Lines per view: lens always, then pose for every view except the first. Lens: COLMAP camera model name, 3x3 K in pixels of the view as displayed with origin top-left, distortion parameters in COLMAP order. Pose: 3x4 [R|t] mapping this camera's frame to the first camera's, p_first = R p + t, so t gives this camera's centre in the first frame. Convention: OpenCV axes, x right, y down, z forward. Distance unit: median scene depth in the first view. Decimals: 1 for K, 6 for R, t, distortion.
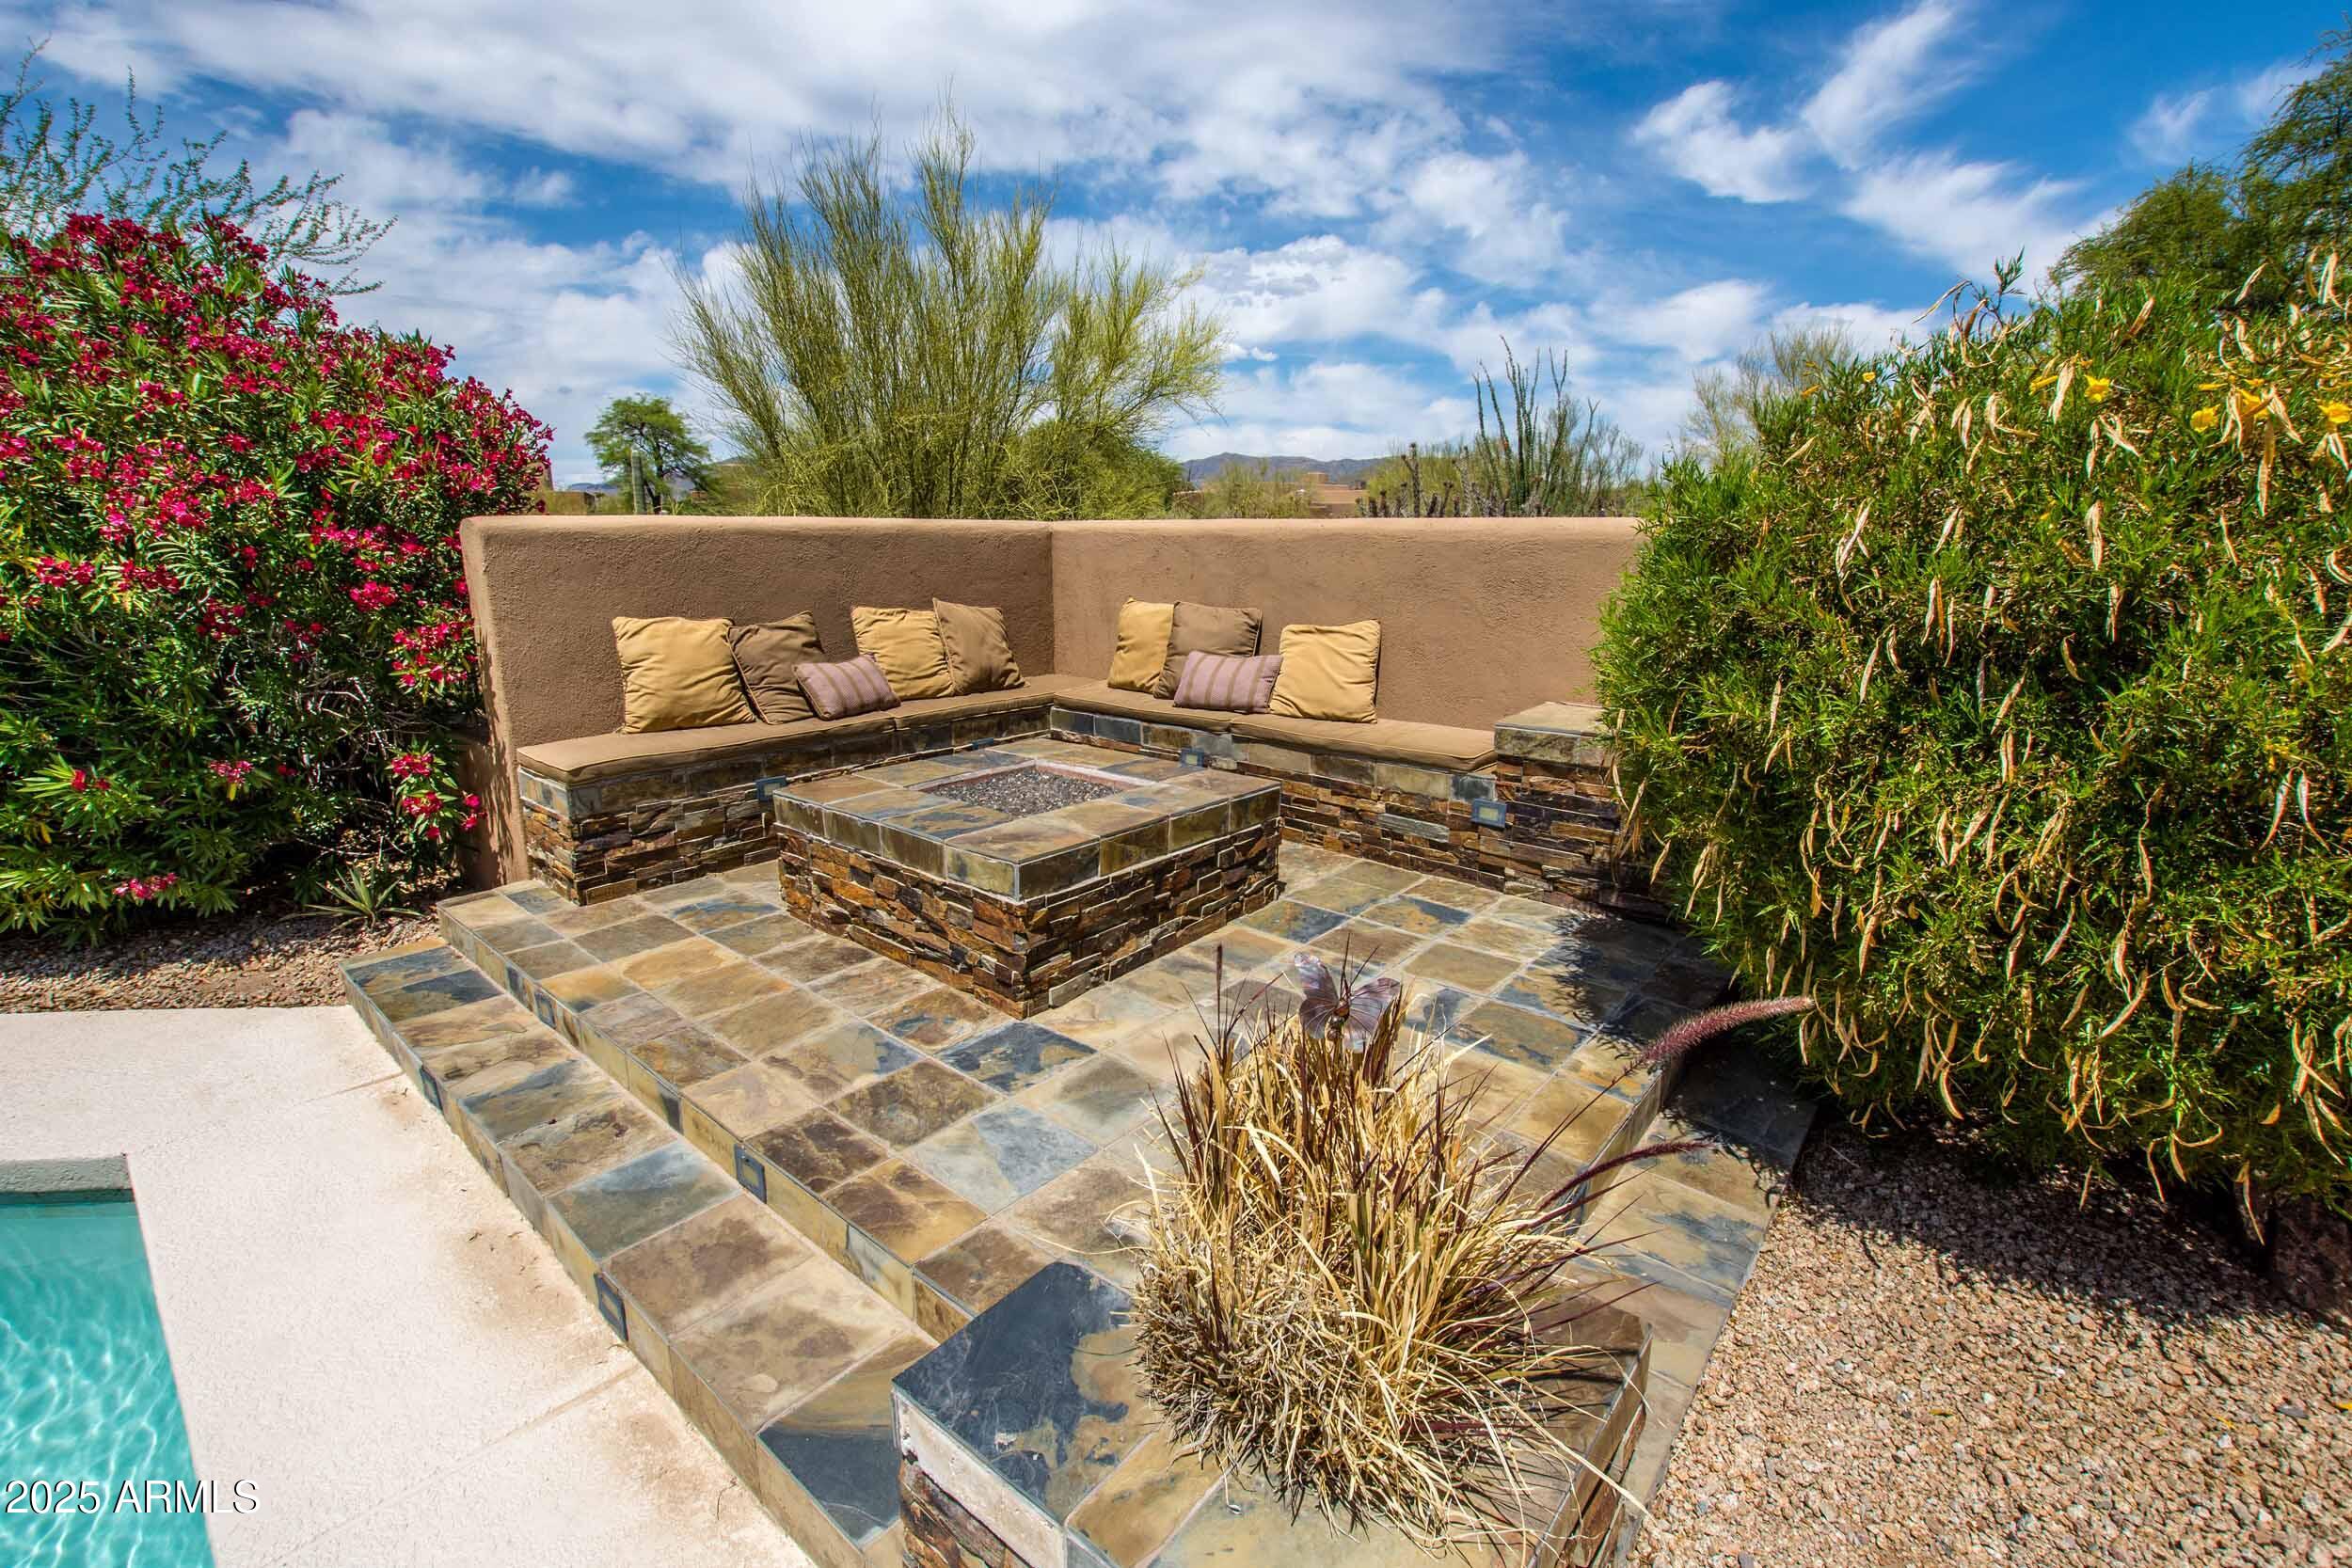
lens RADIAL K [[1072.9, 0, 1140.3], [0, 1072.9, 776.0], [0, 0, 1]] dist [-0.030294, 0.003875]
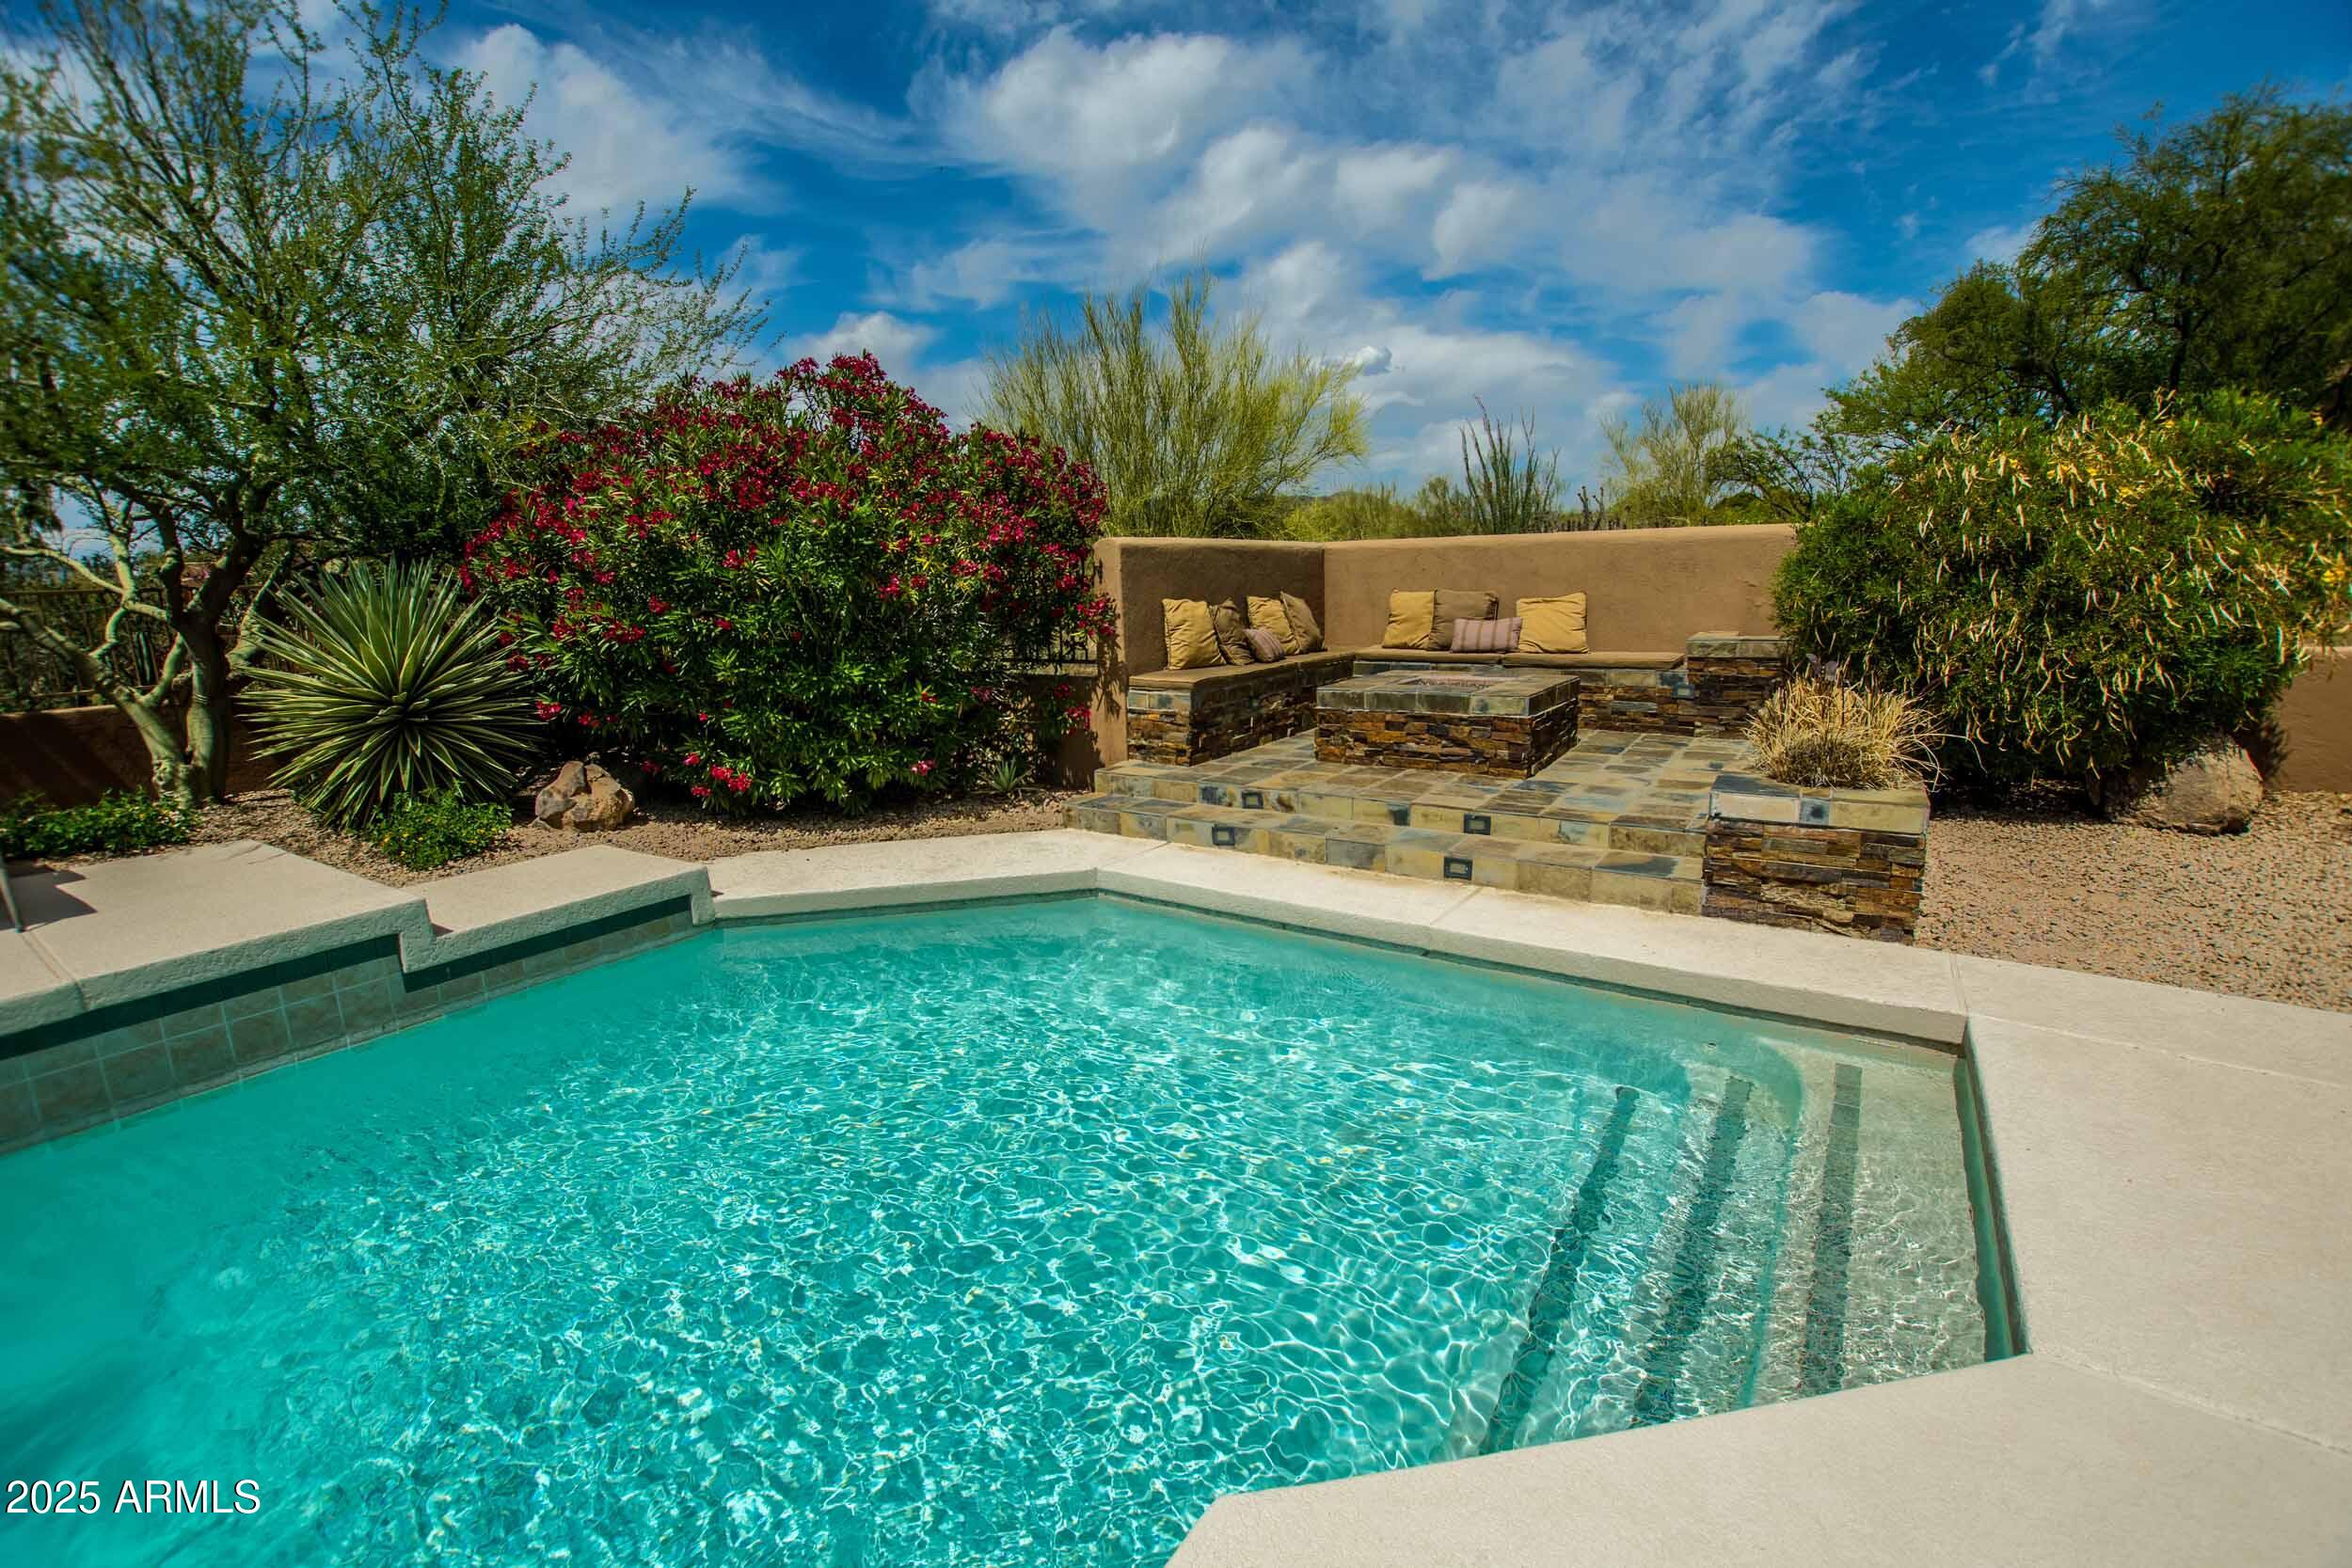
lens RADIAL K [[1072.9, 0, 1144.0], [0, 1072.9, 767.6], [0, 0, 1]] dist [-0.030294, 0.003875]
pose [[0.993427, -0.049101, 0.103401, -0.780866], [0.053840, 0.997600, -0.043545, 0.196488], [-0.101015, 0.048826, 0.993686, -0.684995]]
